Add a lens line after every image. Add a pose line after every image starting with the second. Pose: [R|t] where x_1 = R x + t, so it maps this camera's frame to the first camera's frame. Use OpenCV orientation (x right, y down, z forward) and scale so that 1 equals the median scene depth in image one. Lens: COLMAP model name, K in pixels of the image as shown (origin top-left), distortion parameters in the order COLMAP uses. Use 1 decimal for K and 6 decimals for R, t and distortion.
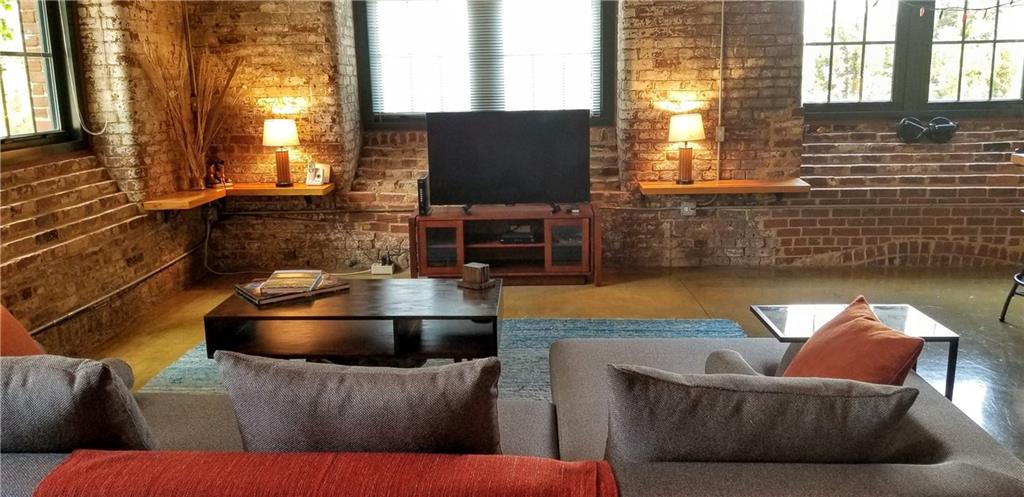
lens RADIAL K [[796.9, 0, 516.5], [0, 796.9, 243.7], [0, 0, 1]] dist [0.086045, -0.140216]
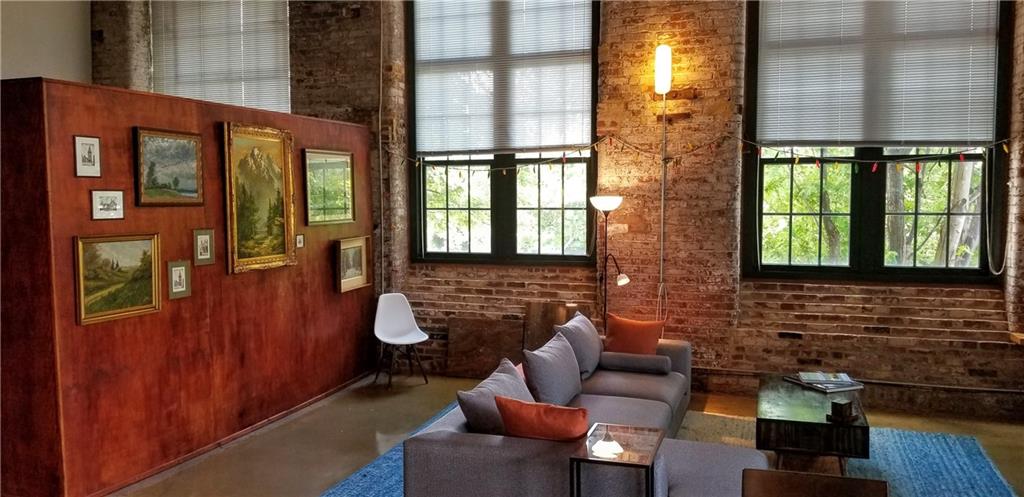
lens RADIAL K [[796.9, 0, 501.4], [0, 796.9, 249.1], [0, 0, 1]] dist [0.086045, -0.140216]
pose [[-0.301432, 0.081482, -0.950000, 0.838408], [-0.186405, 0.972081, 0.142522, -0.185285], [0.935089, 0.220045, -0.277828, 0.530406]]
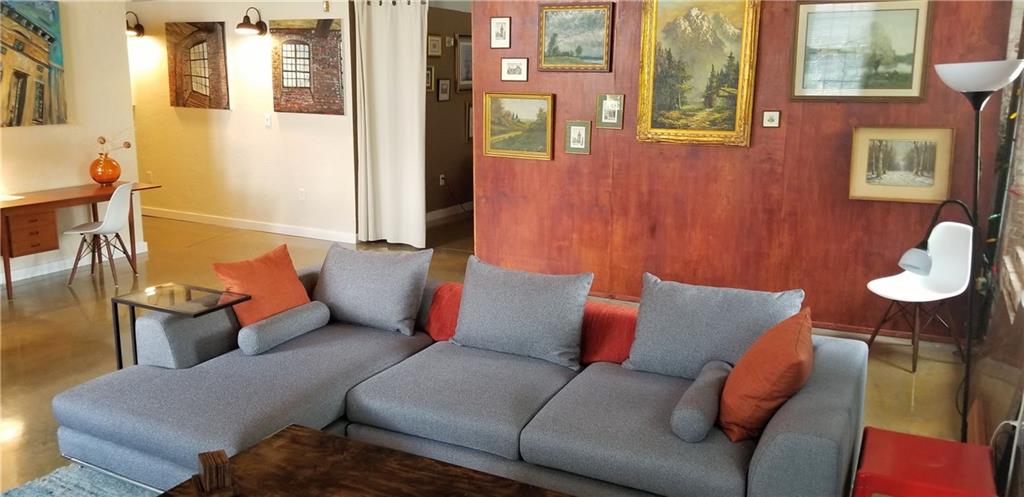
lens RADIAL K [[796.9, 0, 497.6], [0, 796.9, 229.1], [0, 0, 1]] dist [0.086045, -0.140216]
pose [[-0.894881, -0.076347, 0.439727, -0.347493], [0.101570, 0.924568, 0.367230, -0.237425], [-0.434594, 0.373290, -0.819623, 0.901439]]
